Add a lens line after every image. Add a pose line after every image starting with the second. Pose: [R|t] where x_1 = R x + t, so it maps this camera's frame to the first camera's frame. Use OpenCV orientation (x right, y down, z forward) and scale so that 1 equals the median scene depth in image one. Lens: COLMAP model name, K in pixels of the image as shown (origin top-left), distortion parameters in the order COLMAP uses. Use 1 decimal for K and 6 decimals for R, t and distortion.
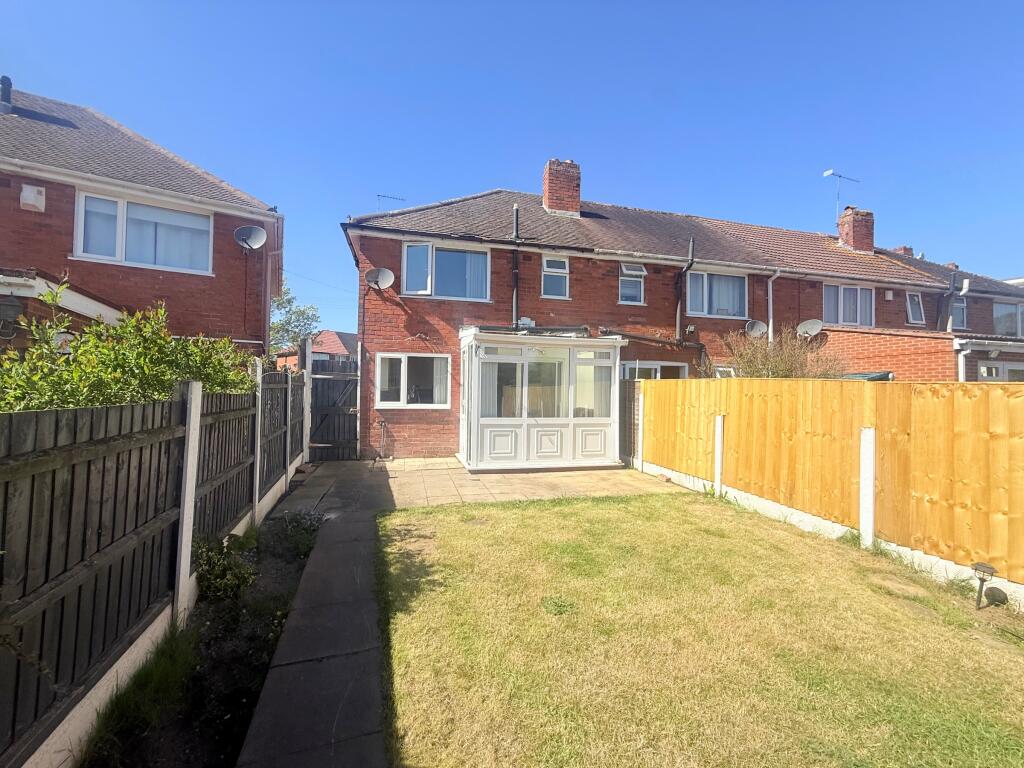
lens RADIAL K [[410.0, 0, 511.5], [0, 410.0, 385.4], [0, 0, 1]] dist [-0.000544, 0.000608]
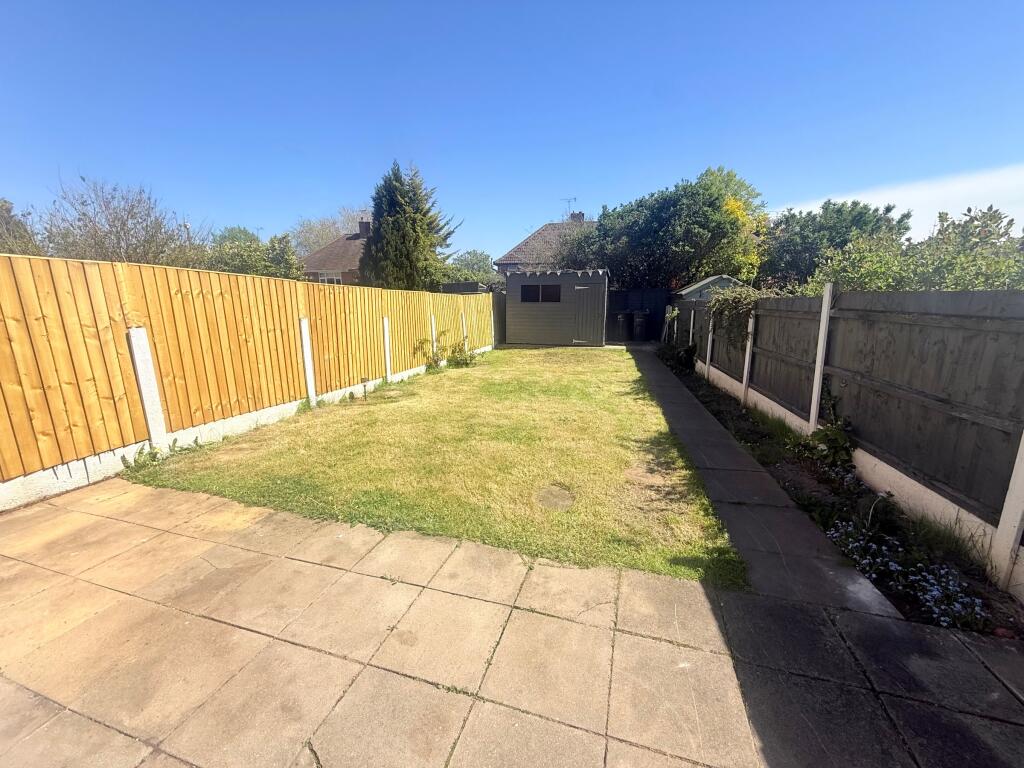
lens RADIAL K [[402.2, 0, 515.4], [0, 402.2, 378.0], [0, 0, 1]] dist [0.000053, 0.000804]
pose [[-0.850840, -0.112268, 0.513291, -0.382008], [-0.013347, 0.981209, 0.192488, 0.036784], [-0.525256, 0.156926, -0.836350, 1.751450]]
